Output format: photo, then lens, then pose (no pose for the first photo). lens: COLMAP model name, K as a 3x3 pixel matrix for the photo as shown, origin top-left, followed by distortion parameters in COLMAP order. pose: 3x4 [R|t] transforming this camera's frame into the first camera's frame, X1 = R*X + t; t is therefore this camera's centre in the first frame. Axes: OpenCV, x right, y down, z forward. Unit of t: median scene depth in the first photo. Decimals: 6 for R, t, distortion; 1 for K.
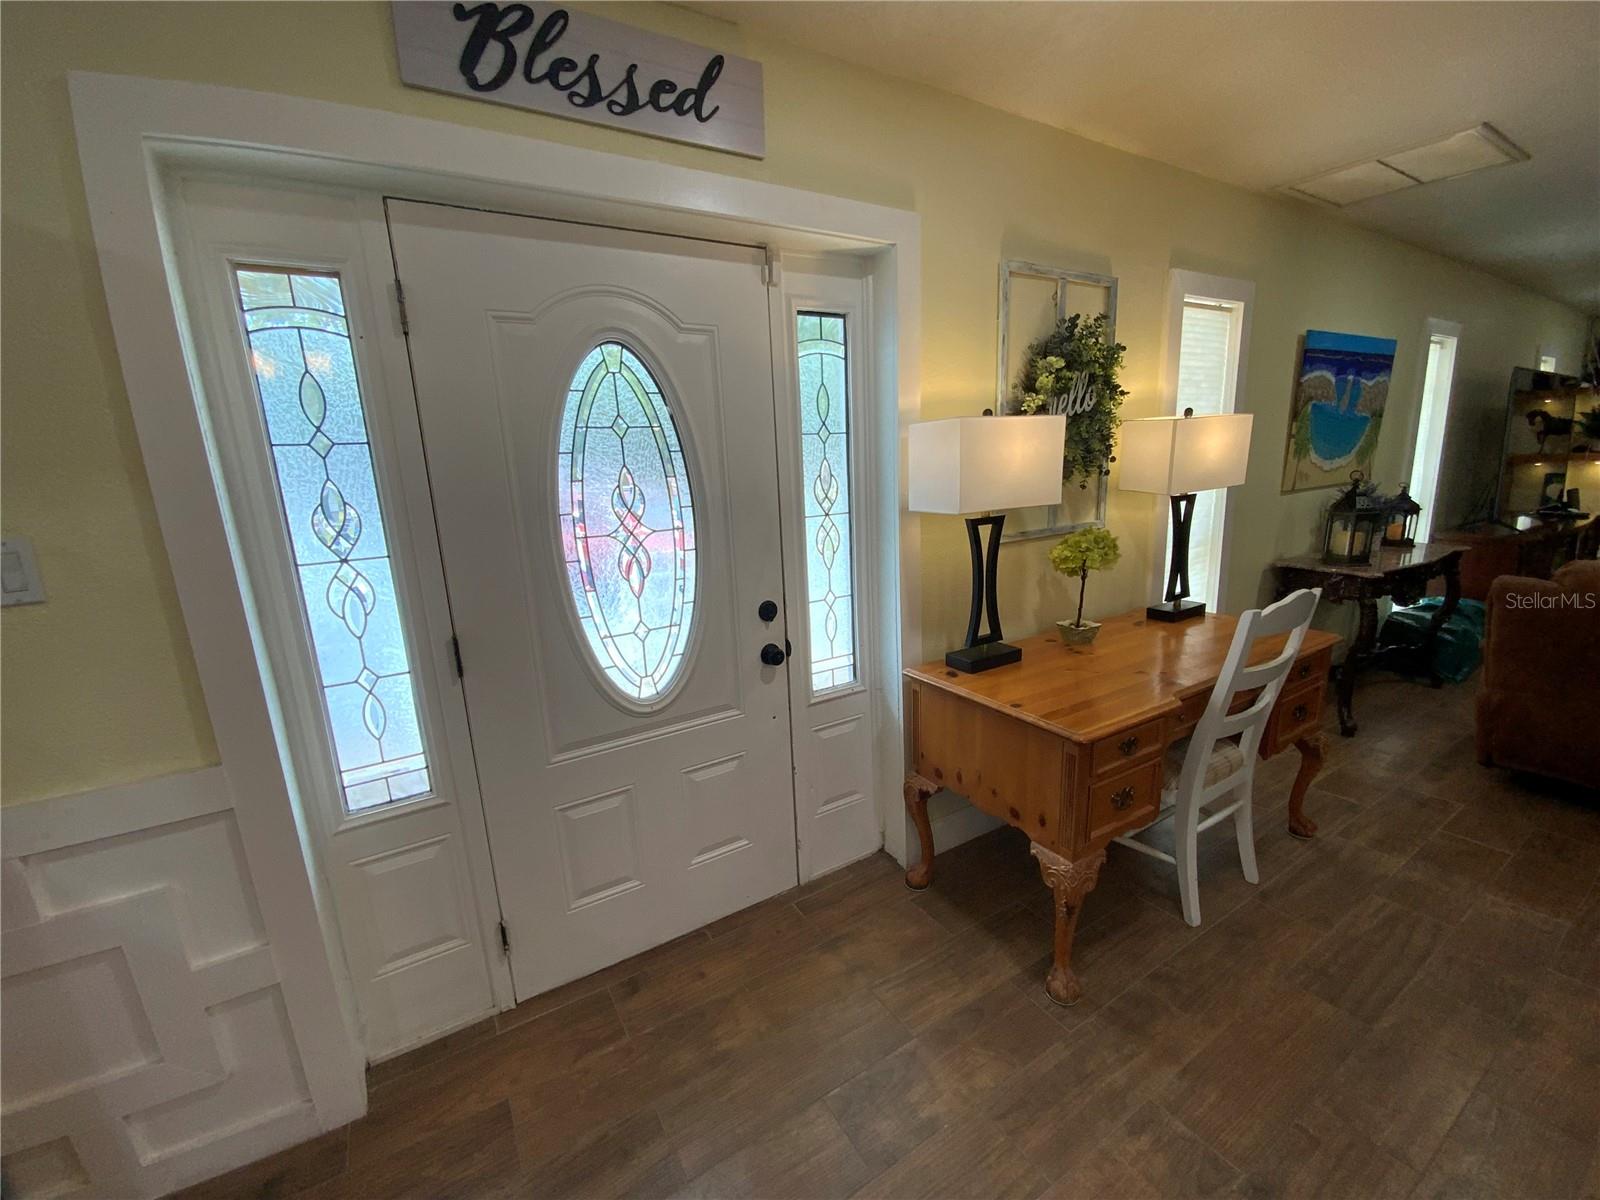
lens RADIAL K [[646.5, 0, 802.4], [0, 646.5, 597.1], [0, 0, 1]] dist [0.026701, -0.018723]
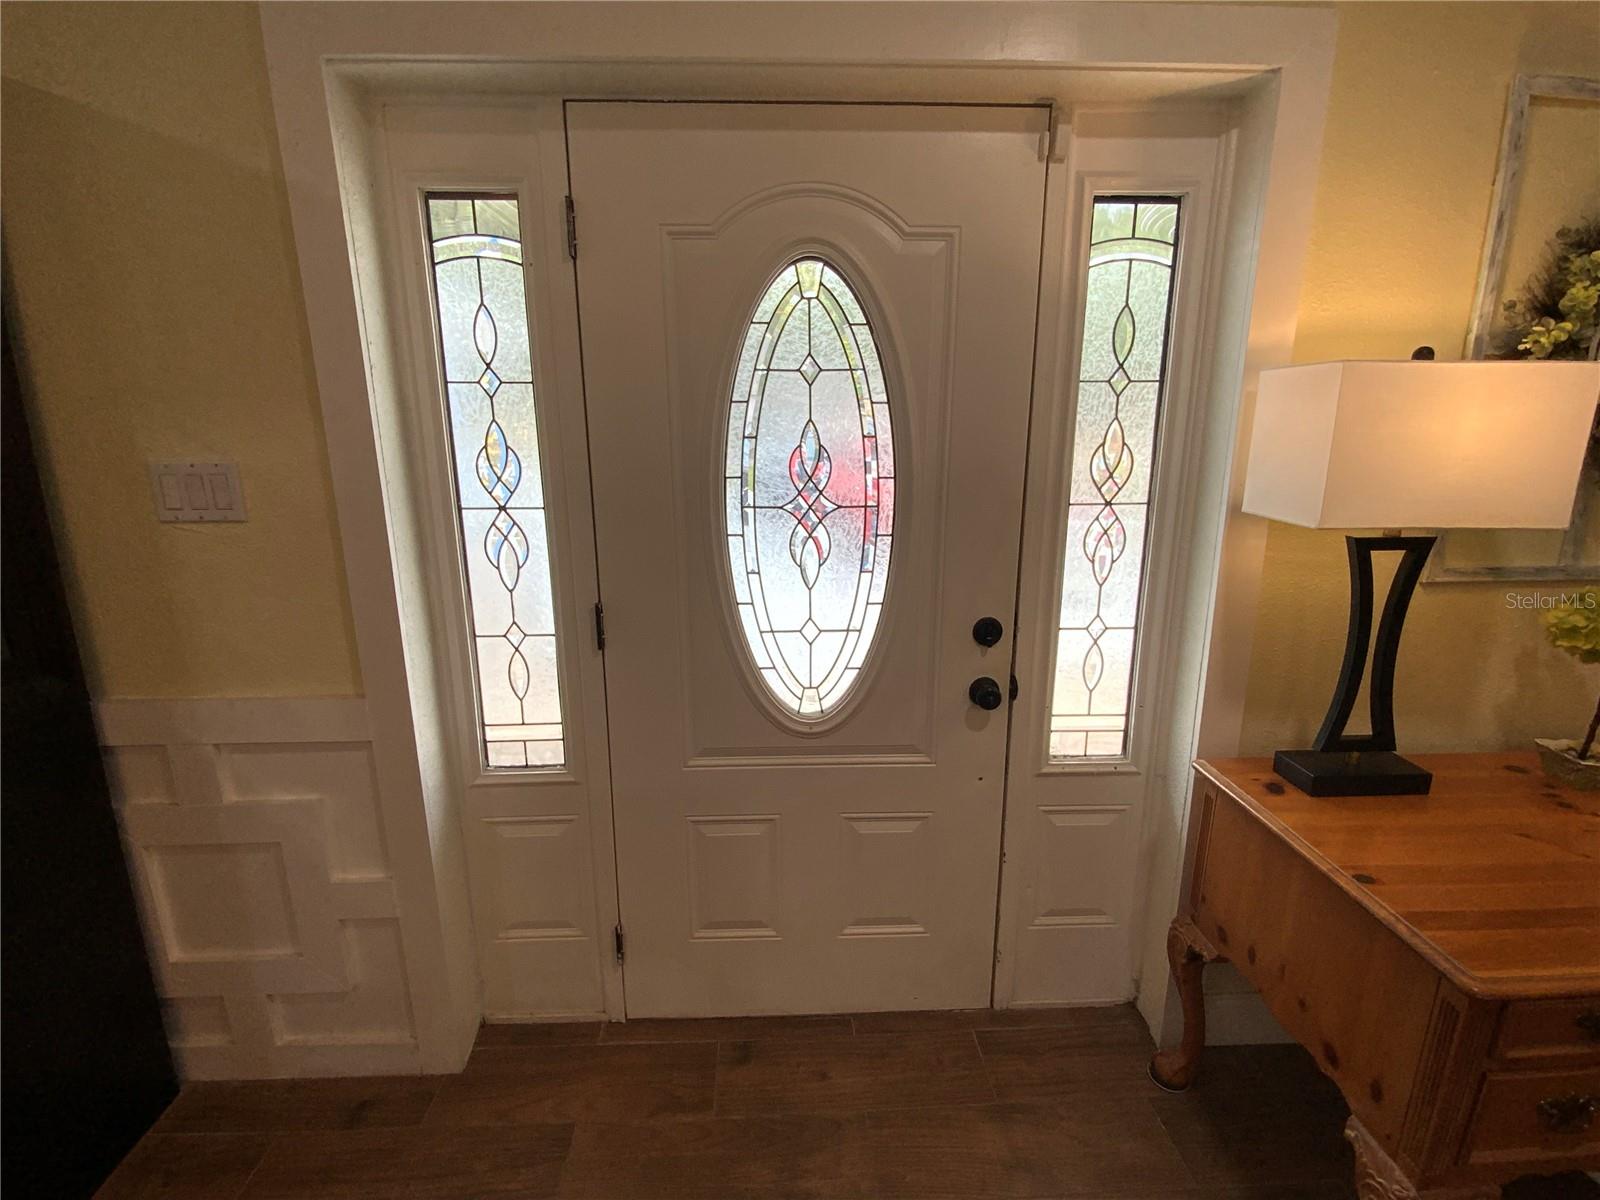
lens RADIAL K [[763.2, 0, 803.0], [0, 763.2, 599.1], [0, 0, 1]] dist [0.020294, -0.016492]
pose [[0.876041, 0.154823, -0.456707, 0.158250], [-0.137433, 0.987942, 0.071290, -0.050225], [0.462238, 0.000313, 0.886756, 0.170573]]
